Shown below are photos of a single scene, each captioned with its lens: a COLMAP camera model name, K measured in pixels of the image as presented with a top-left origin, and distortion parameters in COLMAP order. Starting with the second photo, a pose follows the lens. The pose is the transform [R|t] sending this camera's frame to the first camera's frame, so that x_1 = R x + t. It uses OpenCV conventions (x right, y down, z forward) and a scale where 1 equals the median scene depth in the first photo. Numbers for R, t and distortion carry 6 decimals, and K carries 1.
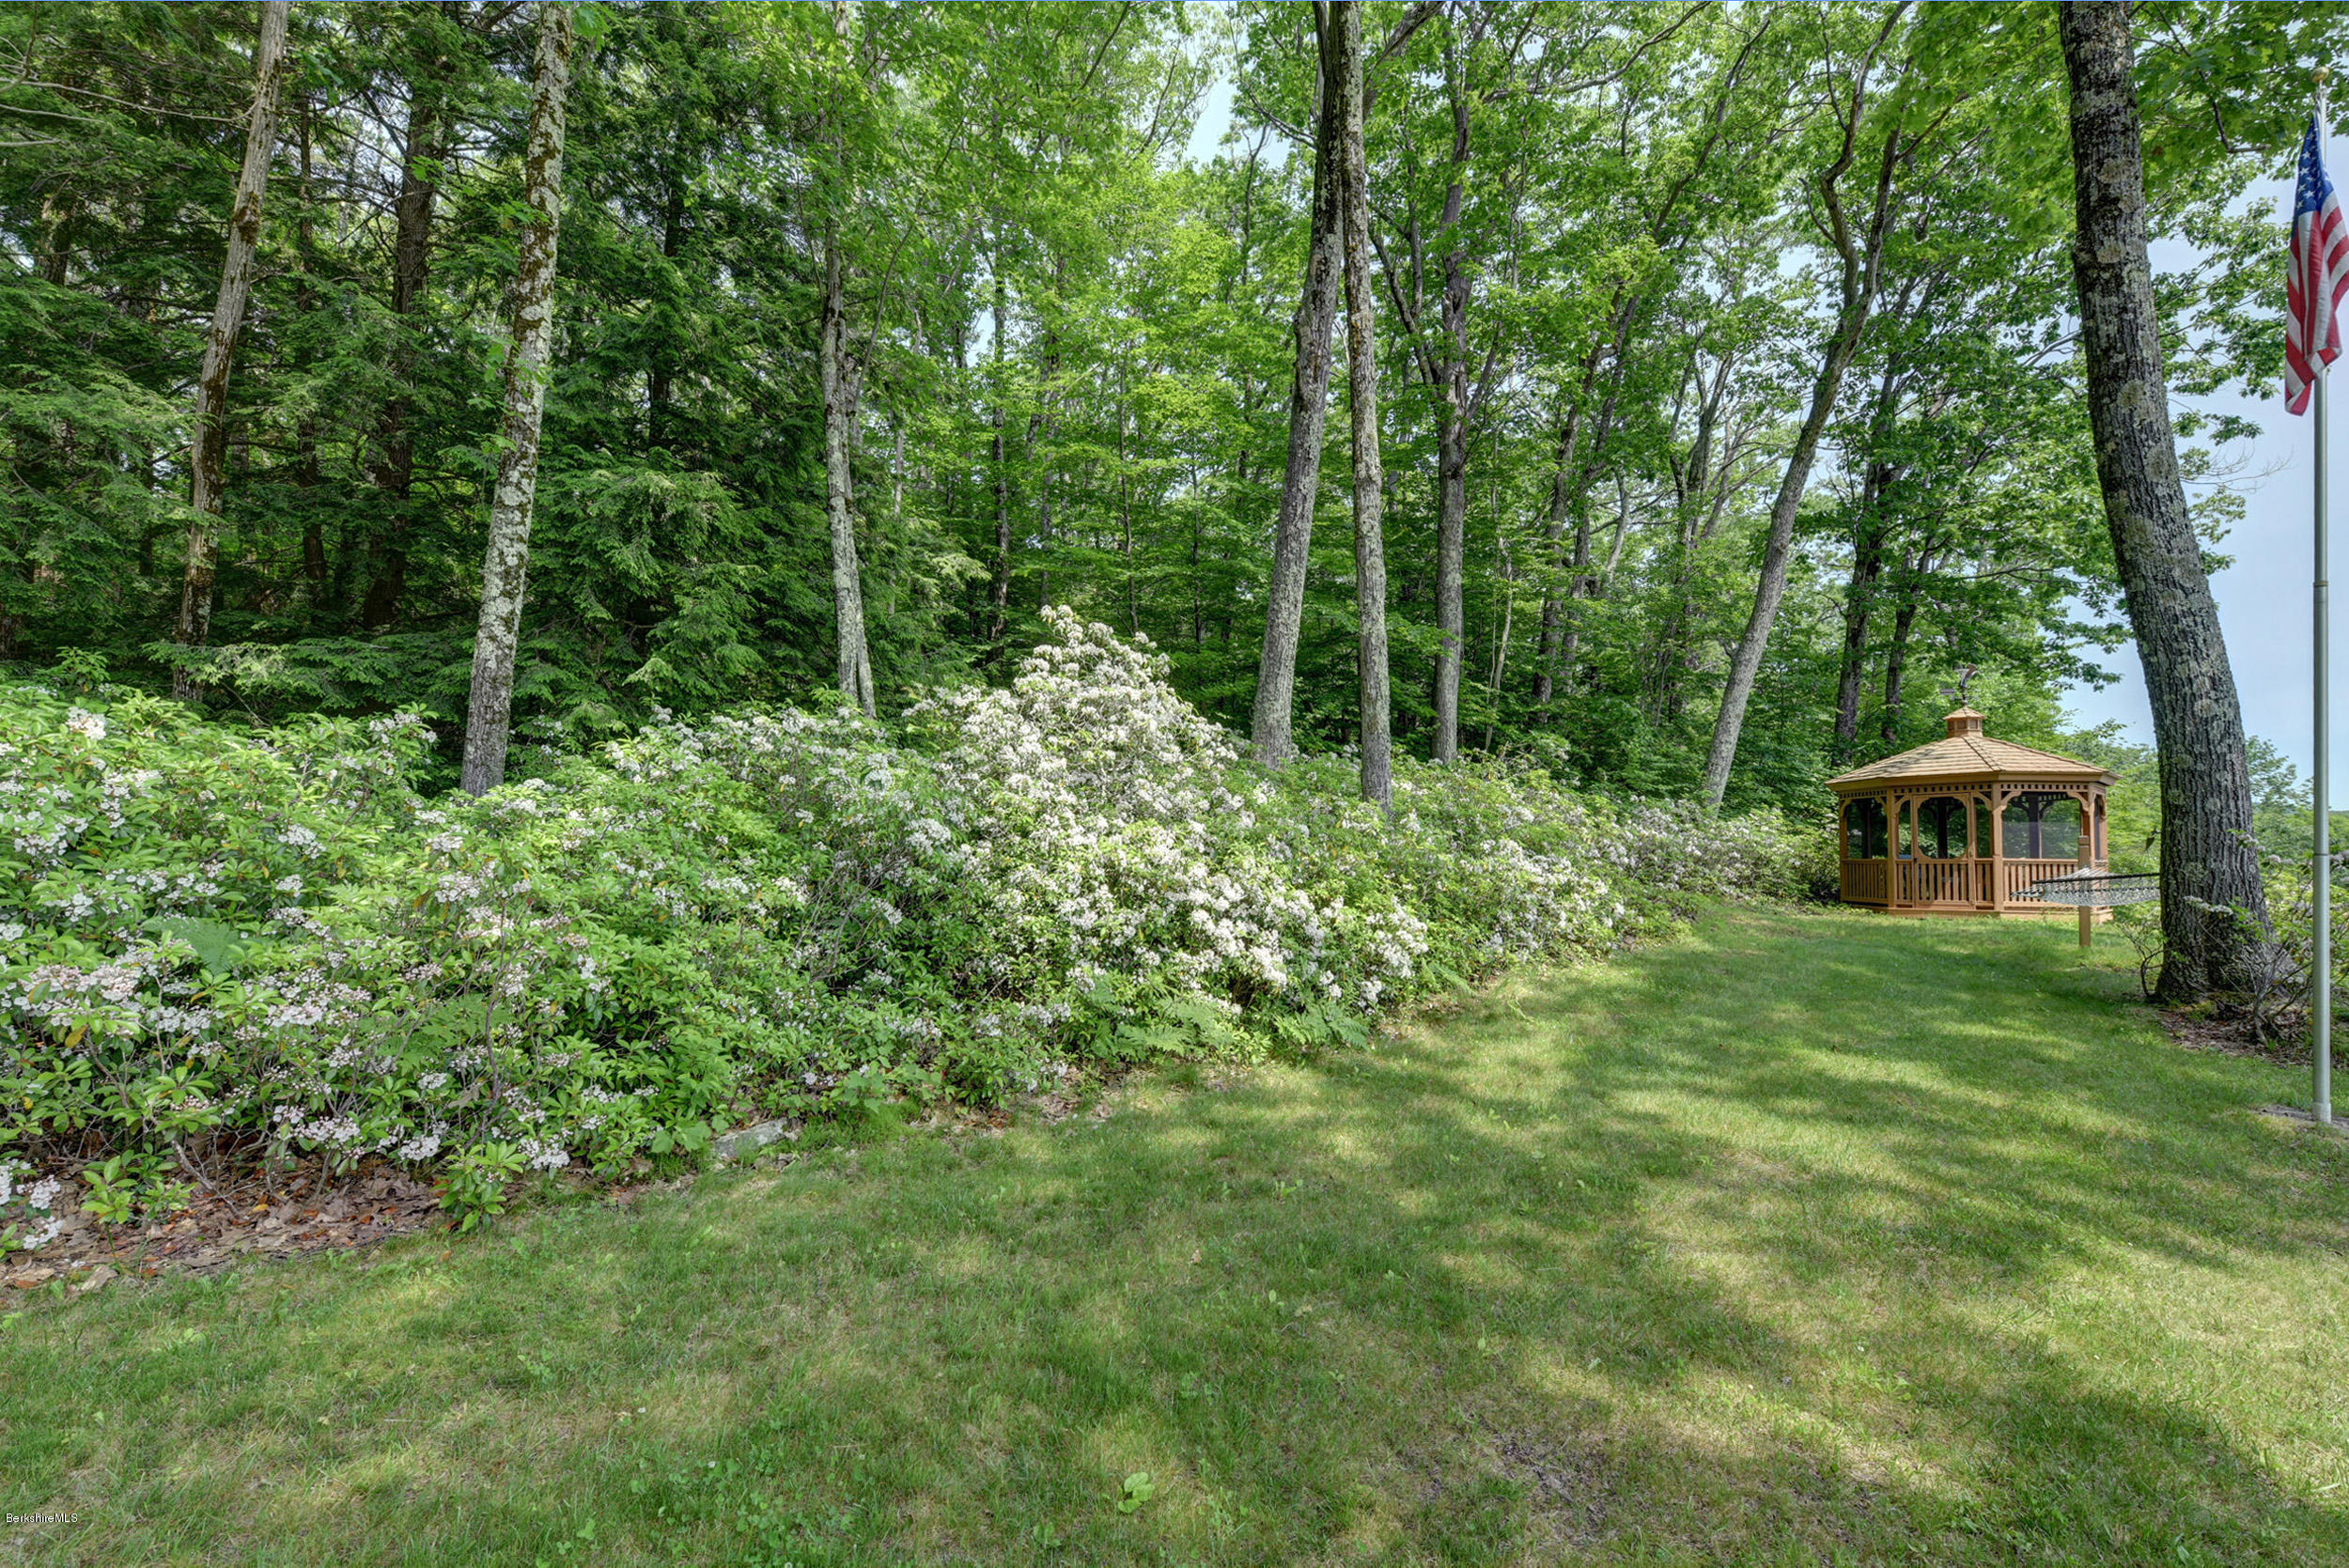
lens RADIAL K [[1000.0, 0, 1180.2], [0, 1000.0, 805.2], [0, 0, 1]] dist [-0.002293, -0.000467]
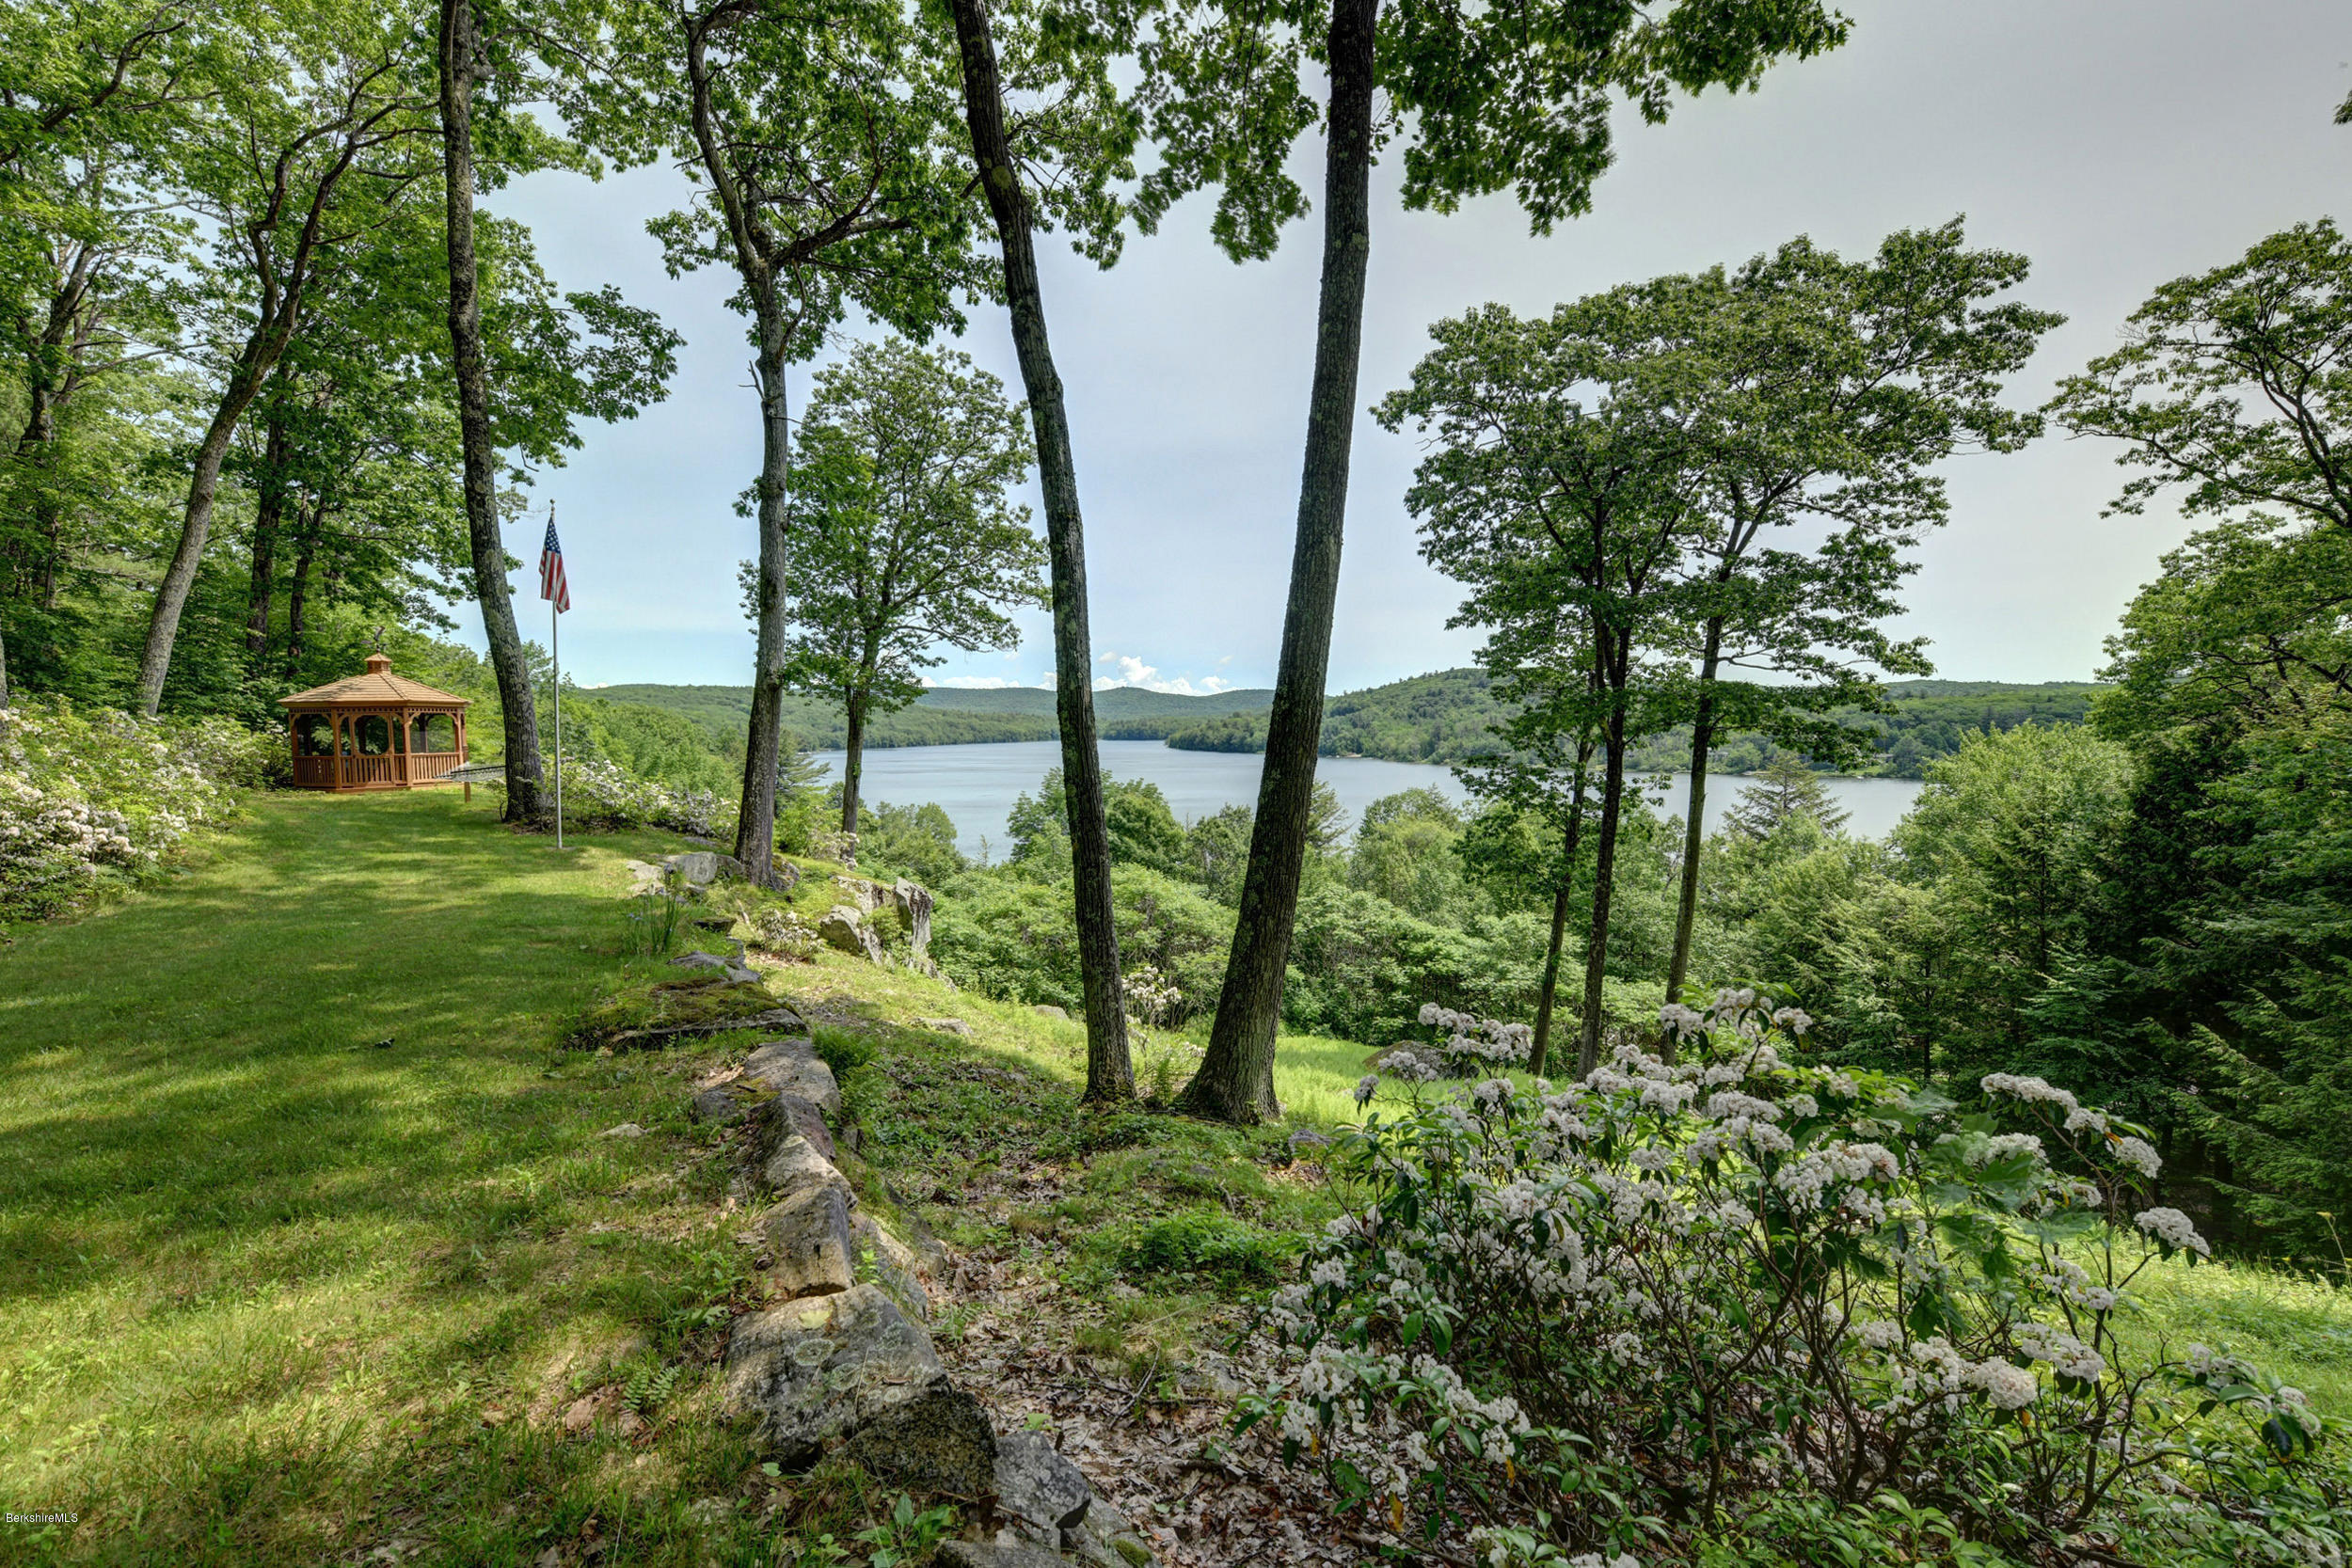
lens RADIAL K [[976.0, 0, 1177.0], [0, 976.0, 785.1], [0, 0, 1]] dist [0.008533, -0.000803]
pose [[0.165833, -0.072864, 0.983458, -0.518306], [-0.038668, 0.996019, 0.080315, -0.068218], [-0.985396, -0.051347, 0.162355, -0.471484]]
